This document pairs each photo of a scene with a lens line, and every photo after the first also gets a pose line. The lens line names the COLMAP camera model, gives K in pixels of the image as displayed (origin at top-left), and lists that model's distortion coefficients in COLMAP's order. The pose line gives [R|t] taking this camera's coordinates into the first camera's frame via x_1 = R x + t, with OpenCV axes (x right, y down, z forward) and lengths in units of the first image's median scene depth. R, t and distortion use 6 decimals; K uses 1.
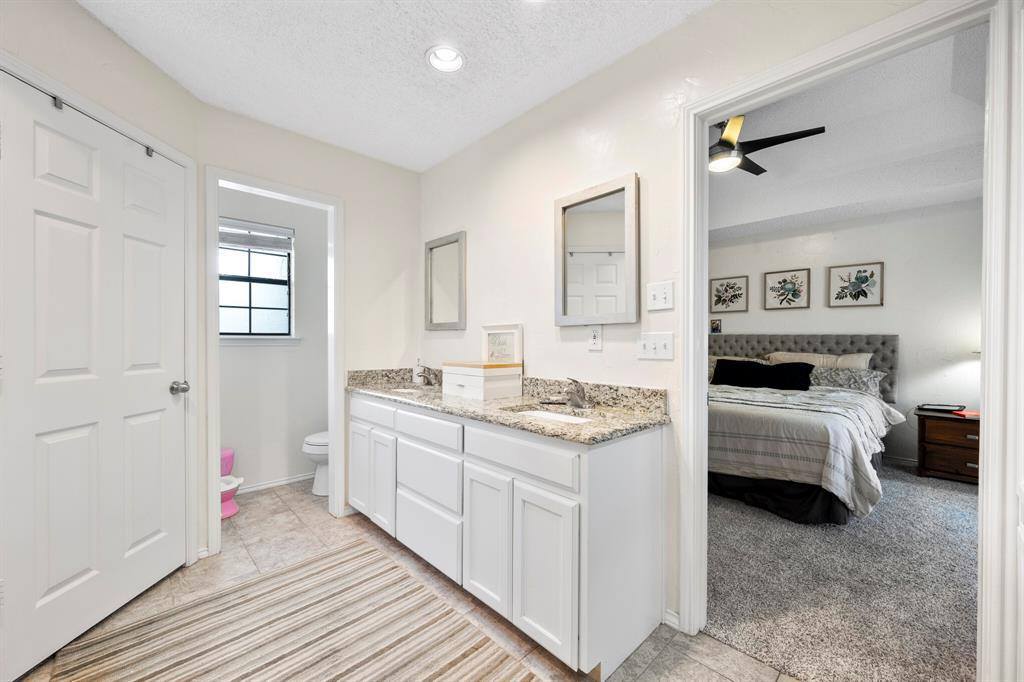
lens RADIAL K [[406.2, 0, 506.4], [0, 406.2, 333.3], [0, 0, 1]] dist [0.001180, 0.000251]
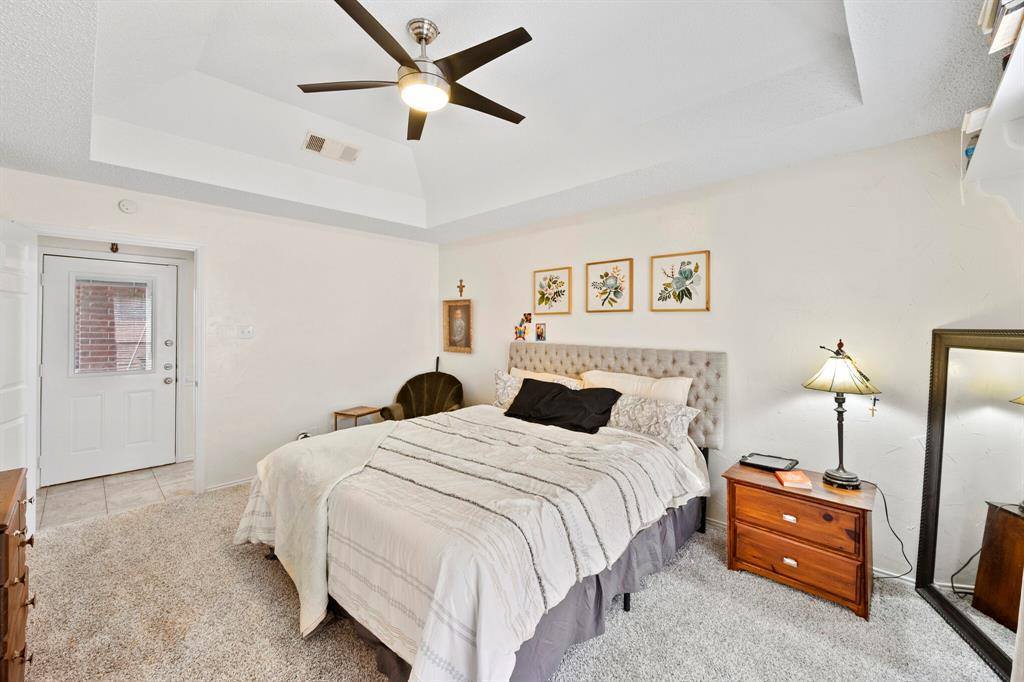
lens RADIAL K [[410.0, 0, 511.1], [0, 410.0, 312.4], [0, 0, 1]] dist [-0.000112, -0.000021]
pose [[0.998983, 0.002030, 0.045039, 0.509409], [-0.001262, 0.999853, -0.017075, -0.049231], [-0.045067, 0.017001, 0.998839, 0.272179]]
